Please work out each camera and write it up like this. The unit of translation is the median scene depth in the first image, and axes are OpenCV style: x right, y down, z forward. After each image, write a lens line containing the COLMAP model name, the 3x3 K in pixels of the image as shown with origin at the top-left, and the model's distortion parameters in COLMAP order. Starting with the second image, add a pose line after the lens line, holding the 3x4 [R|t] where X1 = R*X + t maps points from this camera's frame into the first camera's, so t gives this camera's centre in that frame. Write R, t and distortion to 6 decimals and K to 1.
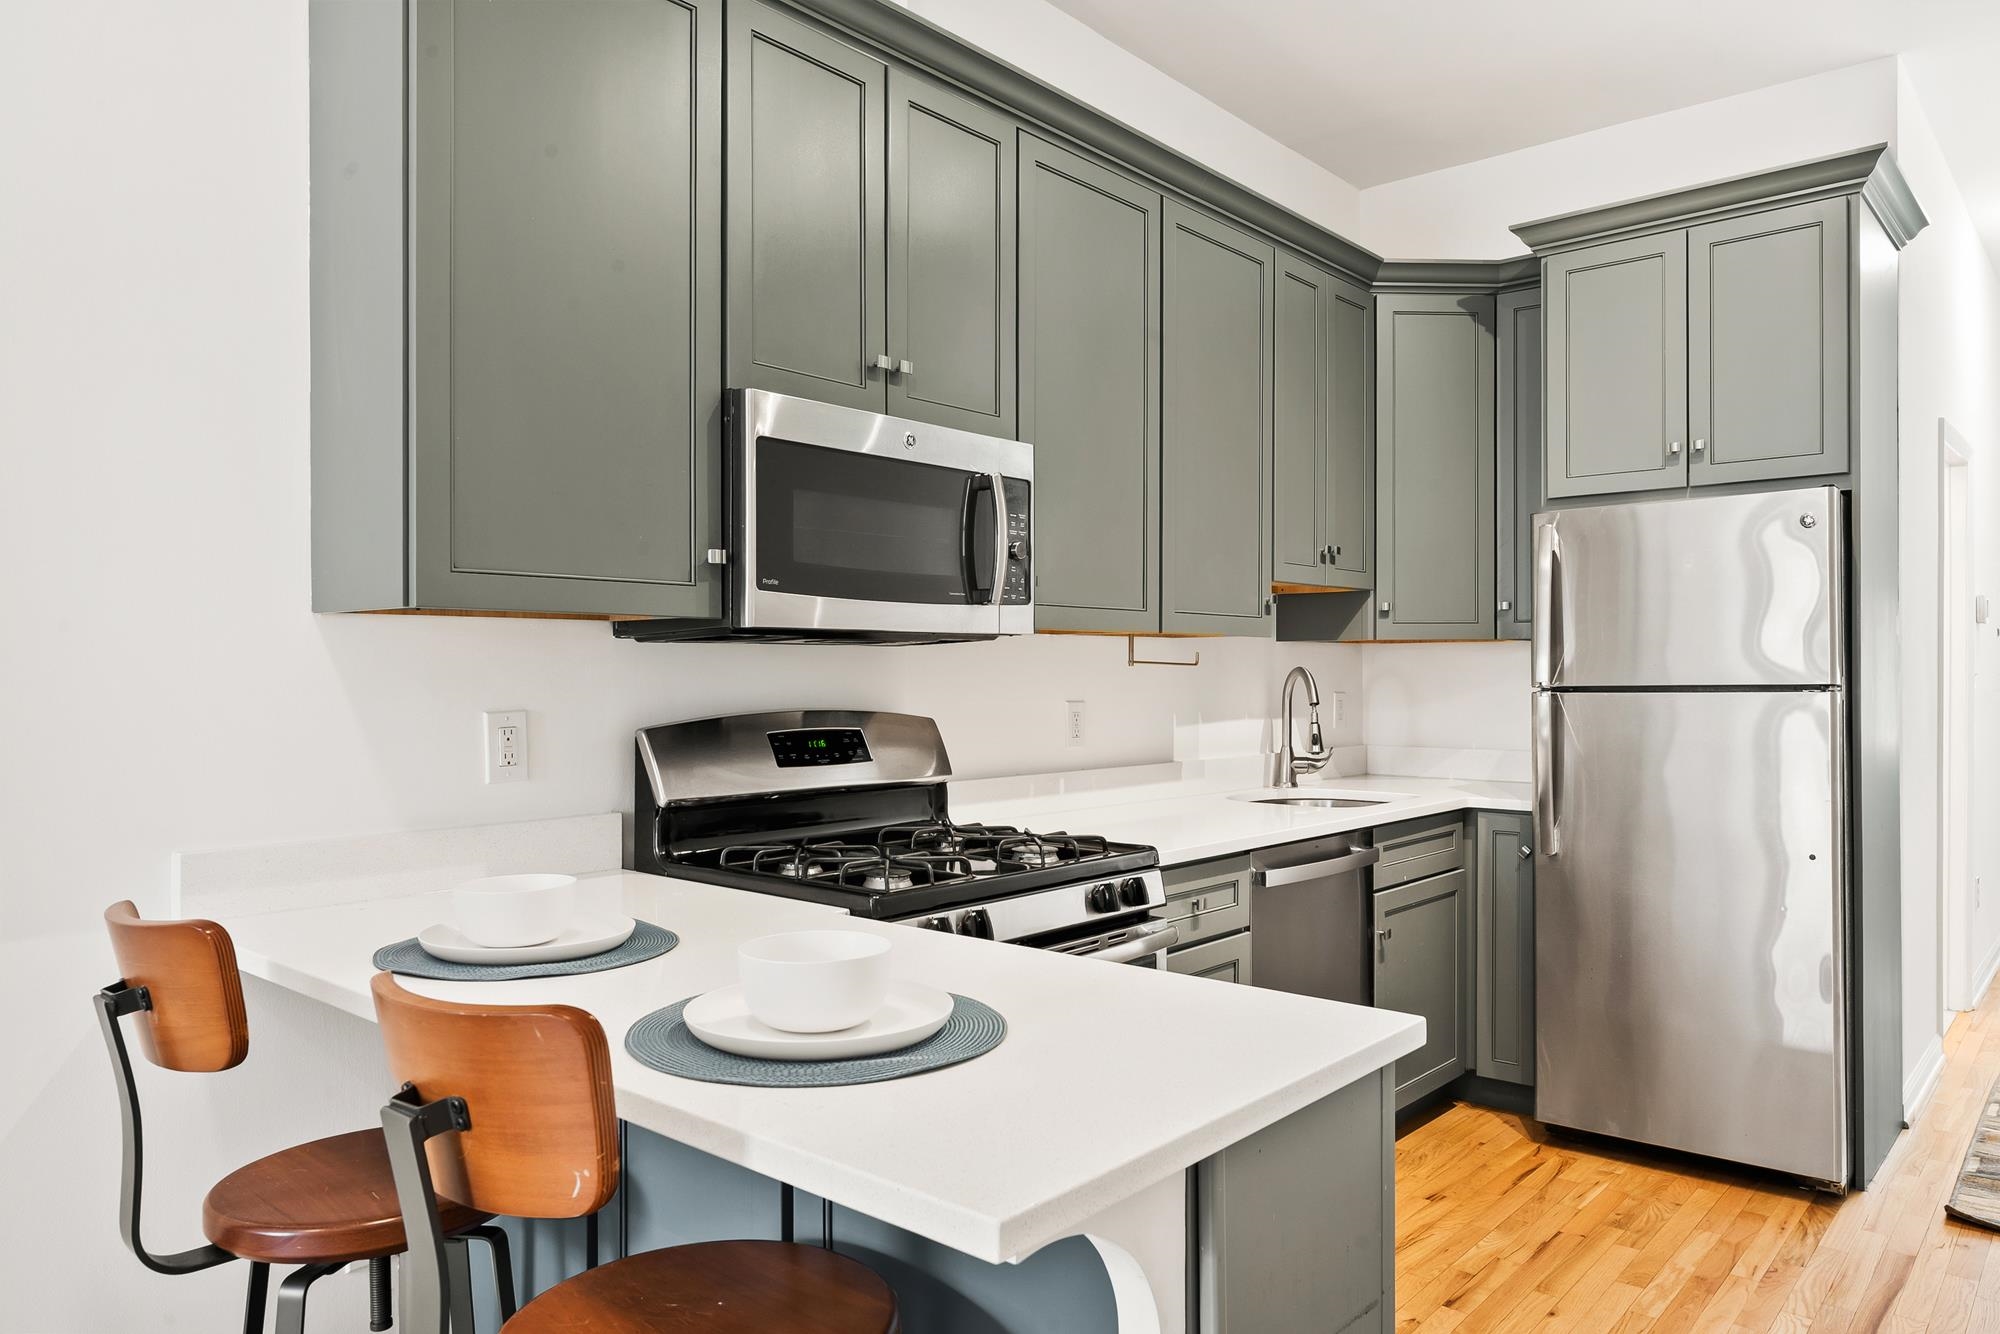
lens RADIAL K [[1346.8, 0, 1005.0], [0, 1346.8, 668.9], [0, 0, 1]] dist [0.021094, -0.000319]
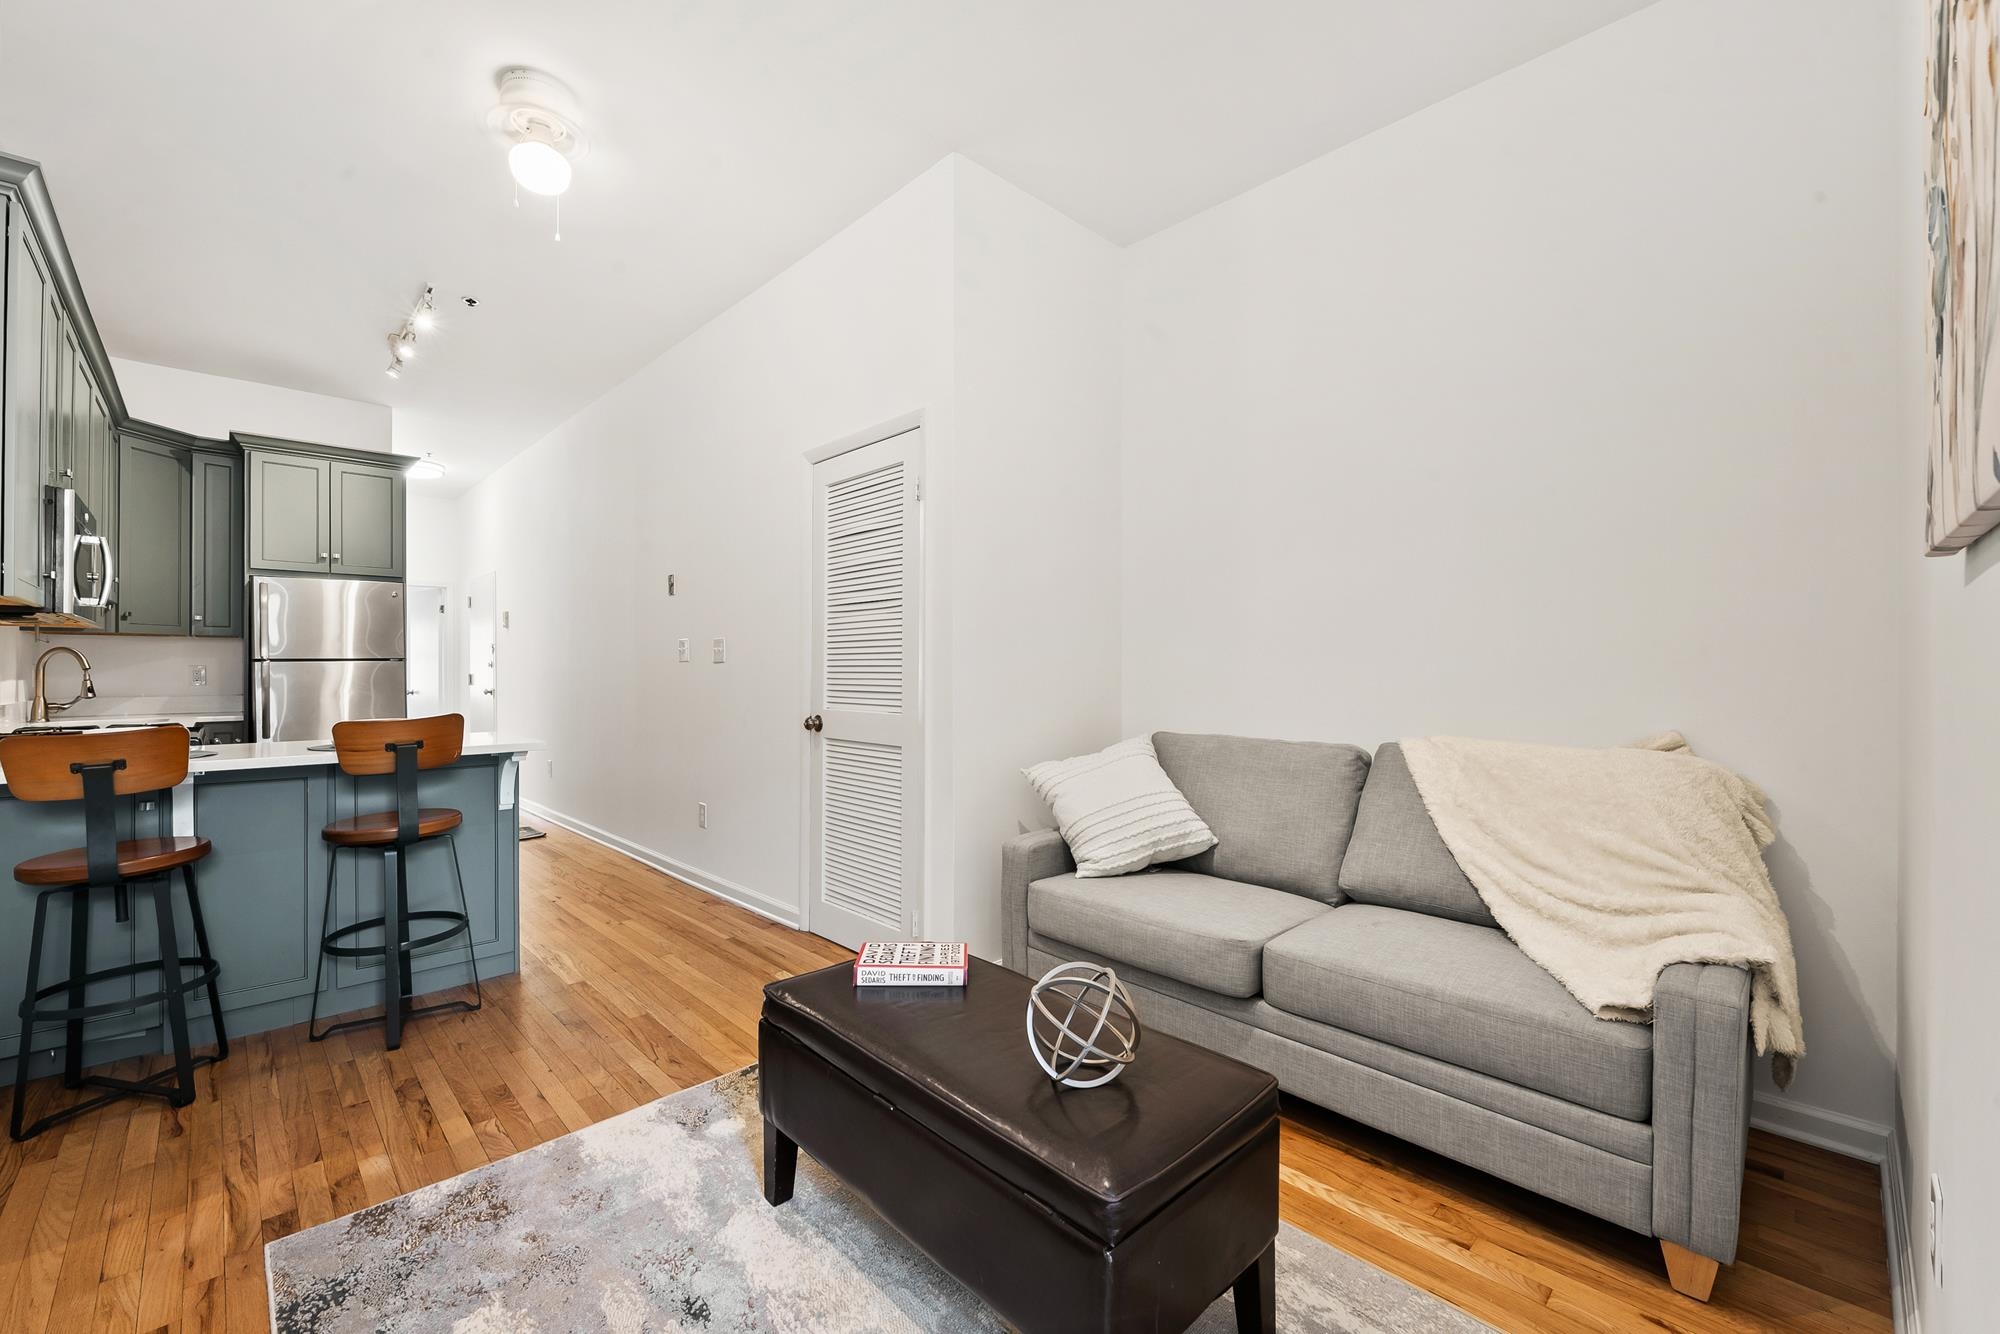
lens RADIAL K [[801.8, 0, 993.8], [0, 801.8, 669.1], [0, 0, 1]] dist [-0.009418, -0.000109]
pose [[0.104617, 0.004752, 0.994501, -0.722154], [-0.003747, 0.999983, -0.004384, 0.029573], [-0.994506, -0.003268, 0.104633, -0.262486]]
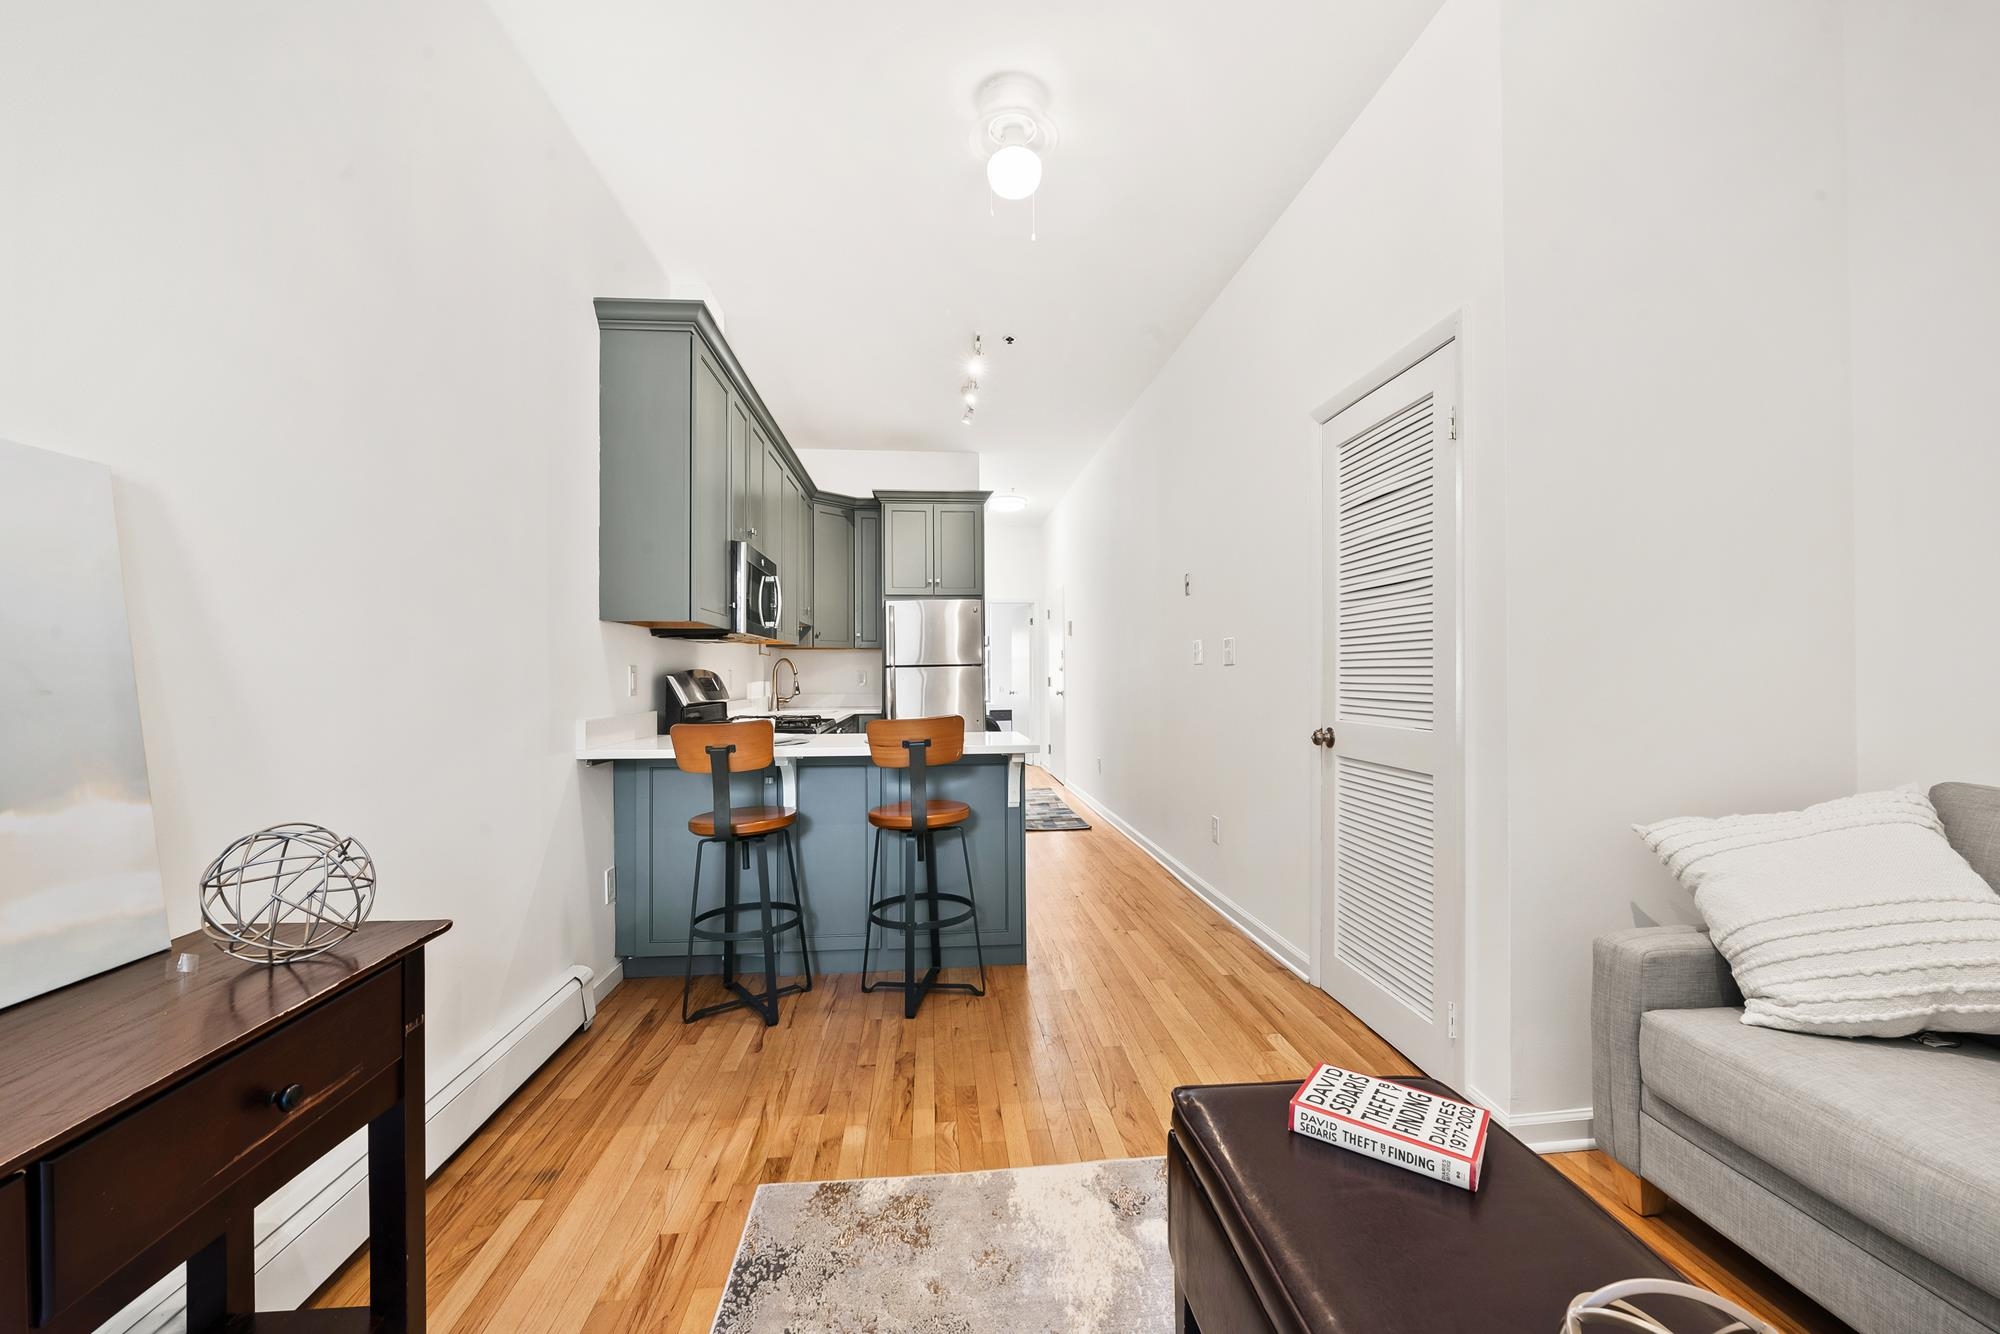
lens RADIAL K [[801.8, 0, 1011.0], [0, 801.8, 669.0], [0, 0, 1]] dist [-0.009418, -0.000109]
pose [[0.698224, 0.005131, 0.715861, -0.576759], [-0.001117, 0.999981, -0.006077, 0.028823], [-0.715879, 0.003444, 0.698216, -0.277856]]
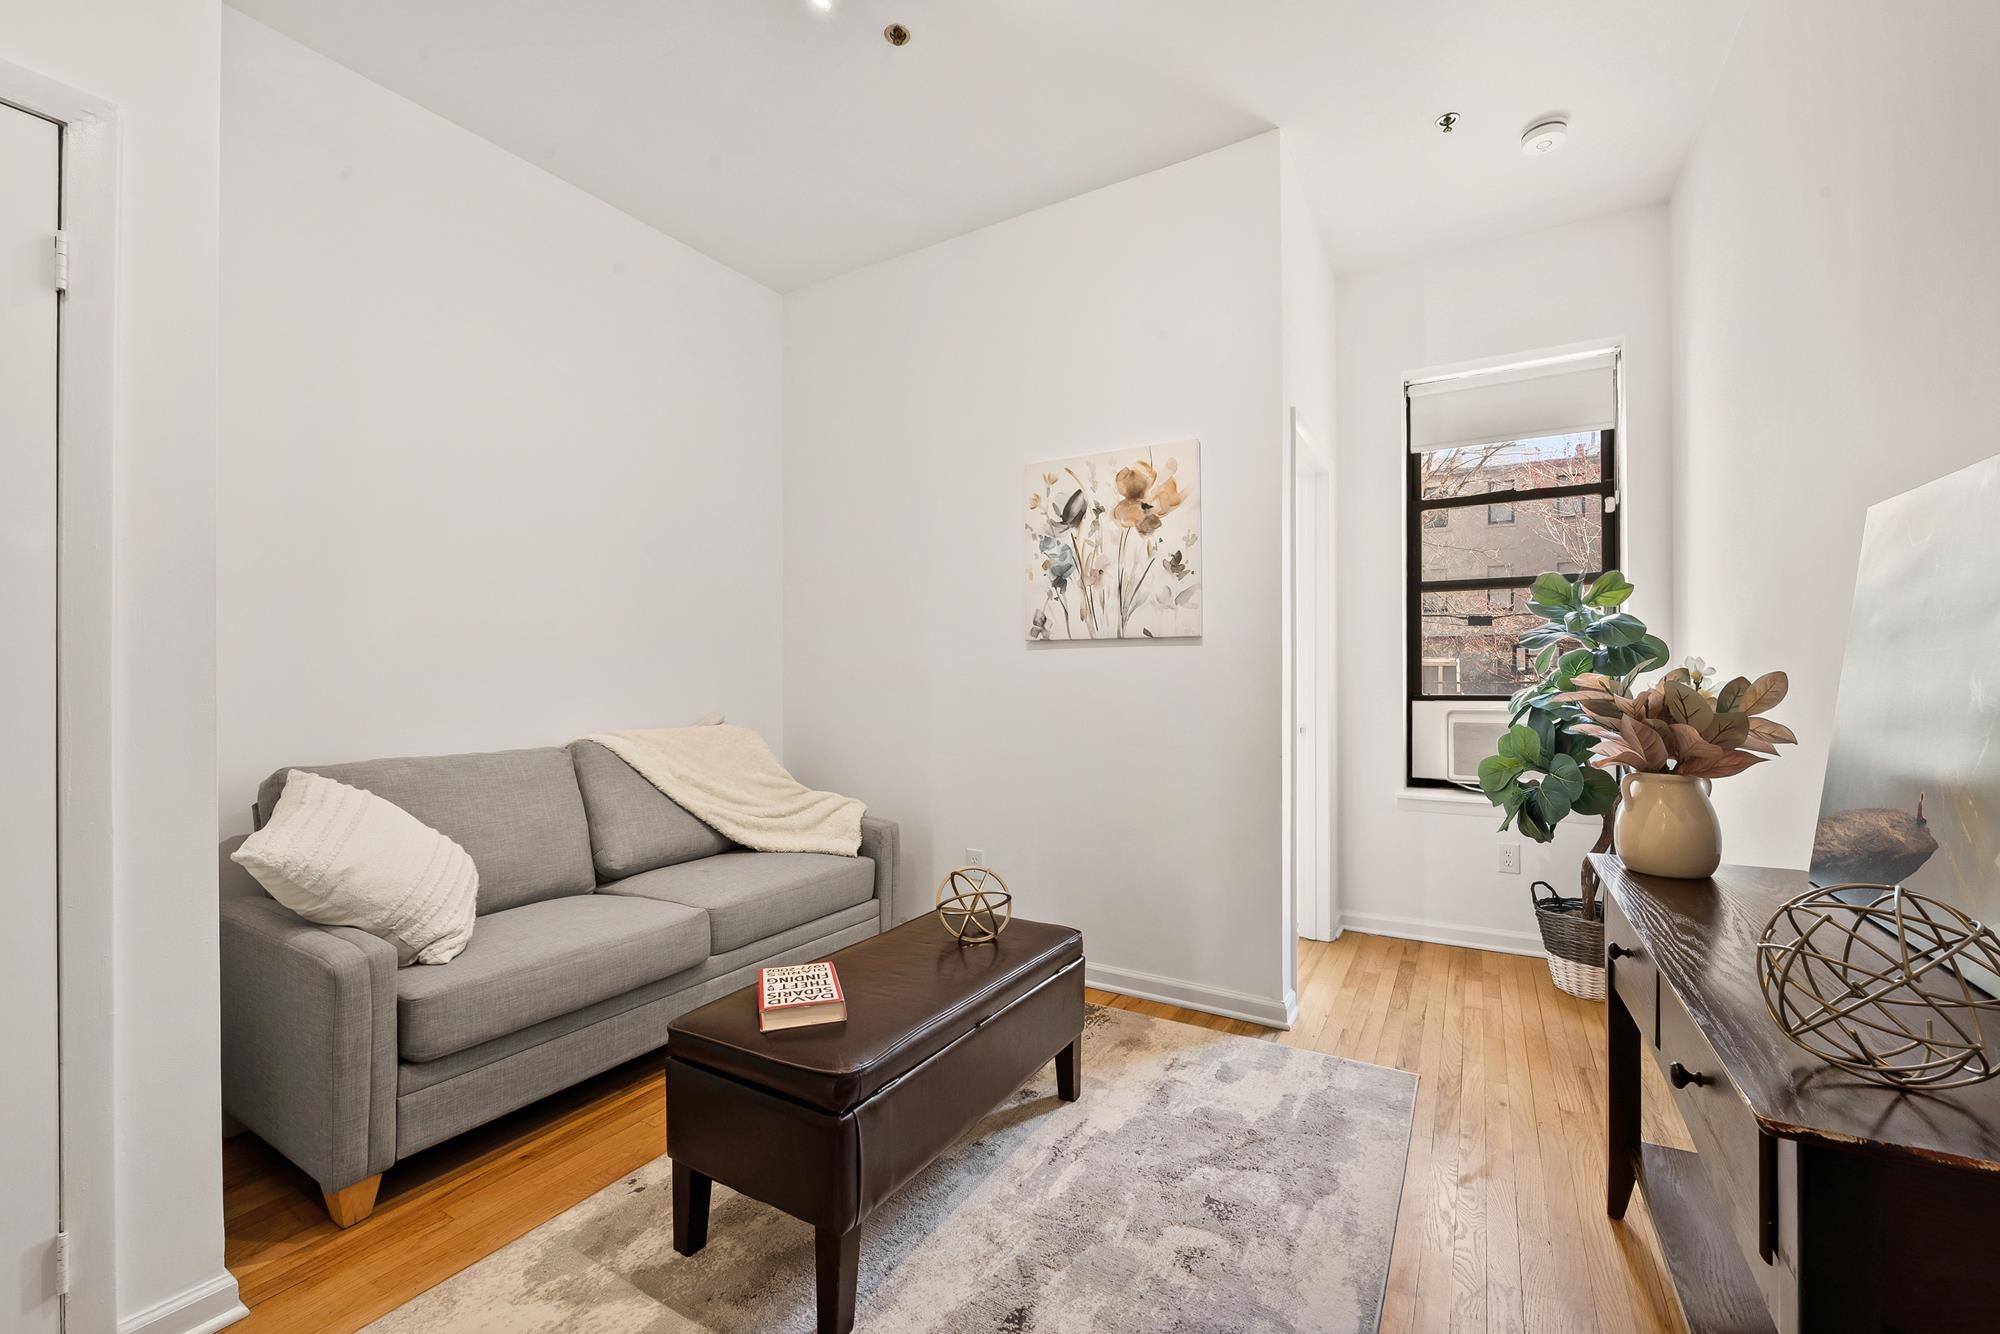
lens RADIAL K [[801.8, 0, 1017.7], [0, 801.8, 672.3], [0, 0, 1]] dist [-0.009418, -0.000109]
pose [[-0.985805, 0.002472, -0.167875, -0.291593], [0.003487, 0.999977, -0.005749, 0.028309], [0.167857, -0.006252, -0.985792, 0.298456]]
